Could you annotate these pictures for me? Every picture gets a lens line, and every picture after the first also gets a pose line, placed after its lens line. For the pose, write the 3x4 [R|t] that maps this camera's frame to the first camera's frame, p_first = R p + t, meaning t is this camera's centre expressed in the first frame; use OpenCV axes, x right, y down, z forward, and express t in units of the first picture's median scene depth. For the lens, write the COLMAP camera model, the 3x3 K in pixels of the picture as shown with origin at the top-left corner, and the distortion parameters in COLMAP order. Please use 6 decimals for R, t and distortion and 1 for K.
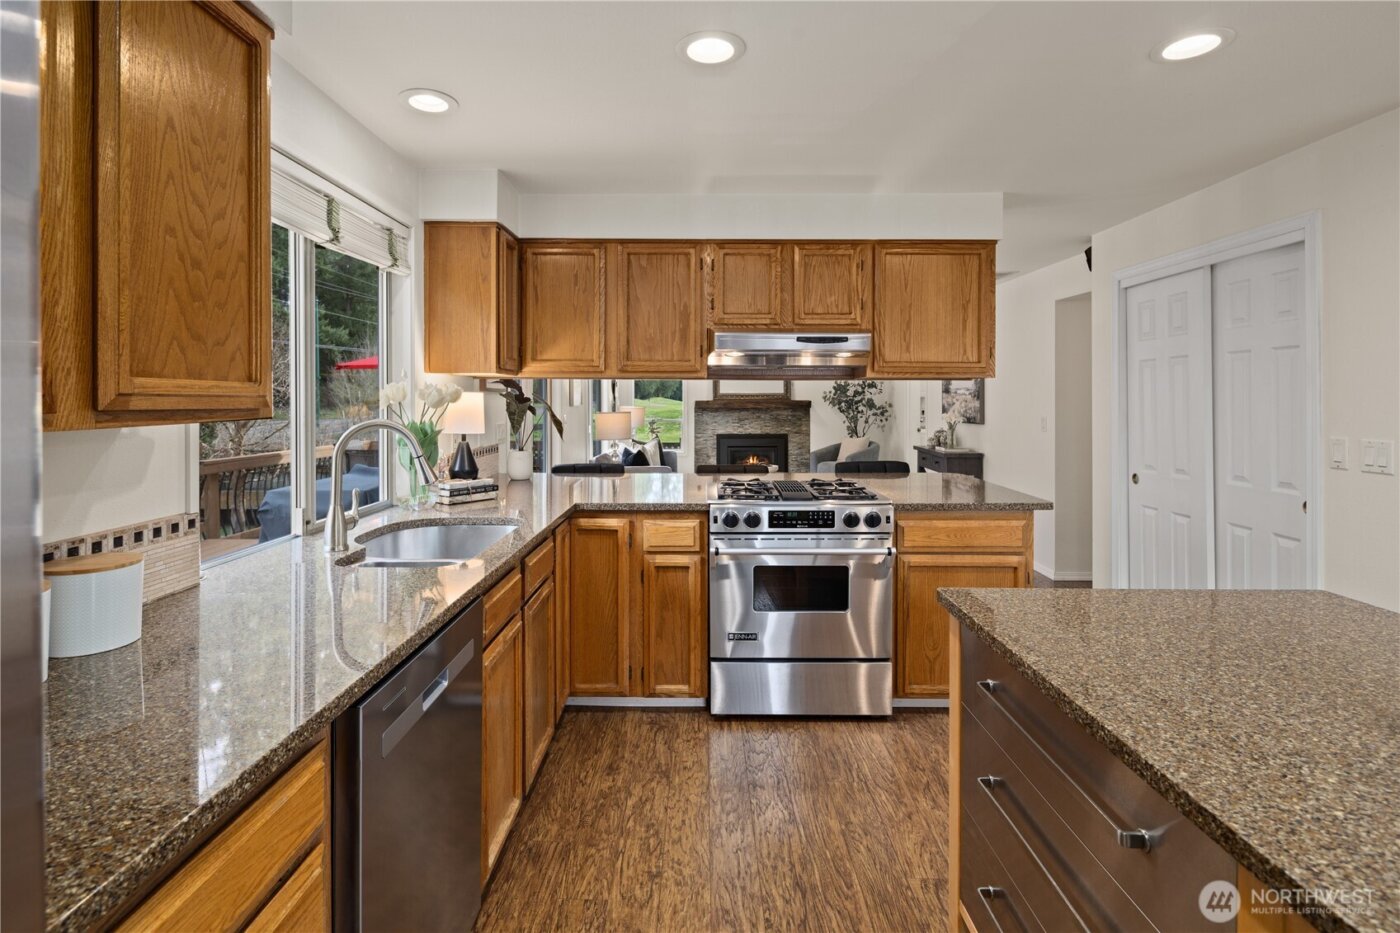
lens RADIAL K [[687.1, 0, 696.7], [0, 687.1, 406.1], [0, 0, 1]] dist [0.004725, -0.005174]
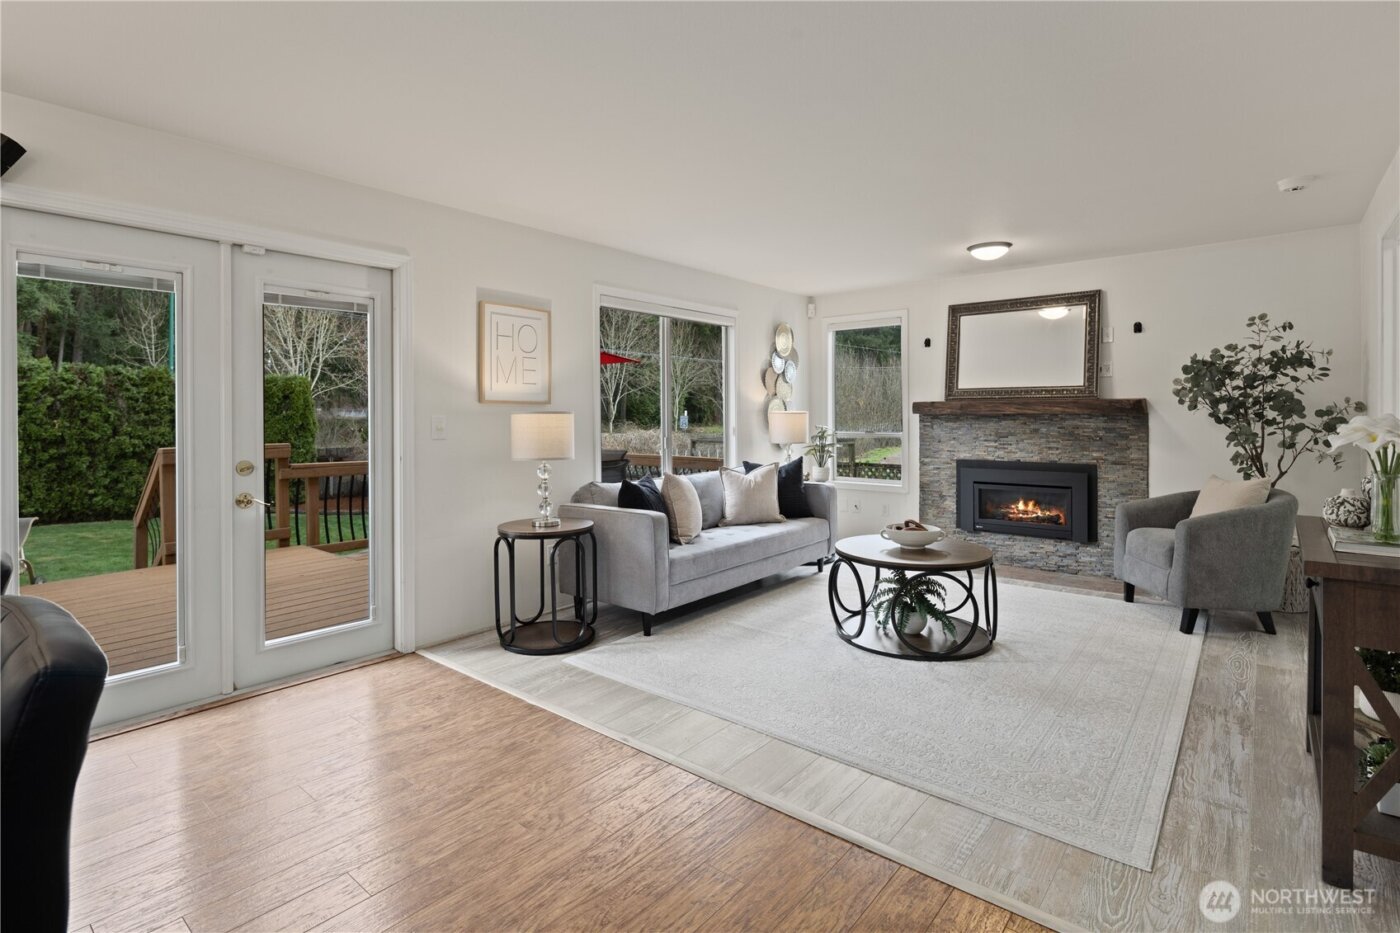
lens RADIAL K [[687.1, 0, 694.4], [0, 687.1, 424.8], [0, 0, 1]] dist [0.004725, -0.005174]
pose [[0.772497, 0.009725, -0.634944, 0.229701], [-0.006720, 0.999952, 0.007139, 0.009151], [0.634983, -0.001248, 0.772525, 0.416909]]
